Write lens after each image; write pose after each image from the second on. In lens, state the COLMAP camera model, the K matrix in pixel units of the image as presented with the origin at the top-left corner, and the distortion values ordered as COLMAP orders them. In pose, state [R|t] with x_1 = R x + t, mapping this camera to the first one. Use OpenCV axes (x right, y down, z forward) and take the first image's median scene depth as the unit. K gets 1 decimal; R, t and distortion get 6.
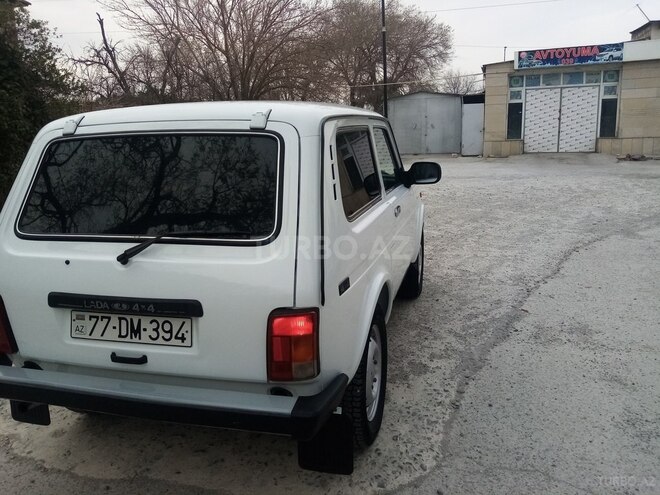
lens RADIAL K [[527.9, 0, 329.5], [0, 527.9, 238.6], [0, 0, 1]] dist [-0.011061, -0.006782]
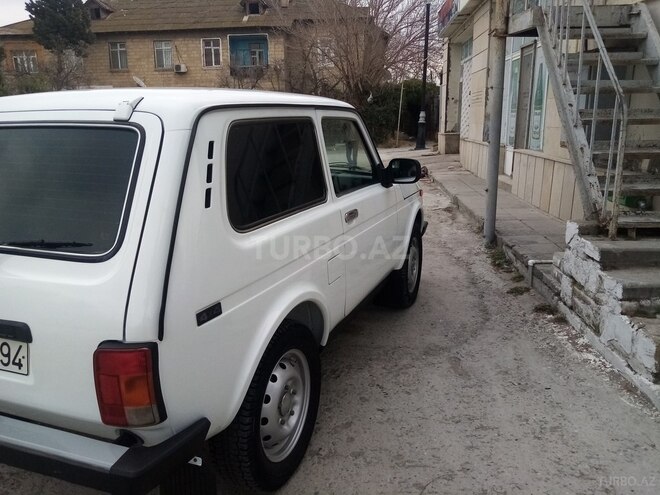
lens RADIAL K [[521.7, 0, 328.5], [0, 521.7, 244.0], [0, 0, 1]] dist [0.012992, -0.053353]
pose [[0.991915, 0.041101, -0.120068, 0.297619], [-0.036765, 0.998597, 0.038105, -0.055405], [0.121466, -0.033383, 0.992034, 0.207896]]
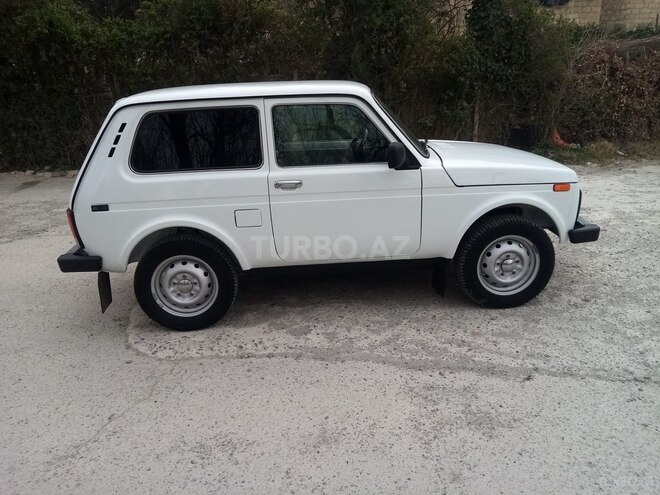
lens RADIAL K [[505.2, 0, 326.8], [0, 505.2, 248.7], [0, 0, 1]] dist [0.006958, -0.031863]
pose [[0.339857, 0.300654, -0.891125, 1.710814], [-0.162968, 0.952017, 0.259045, -0.317210], [0.926250, 0.057186, 0.372547, 1.033563]]
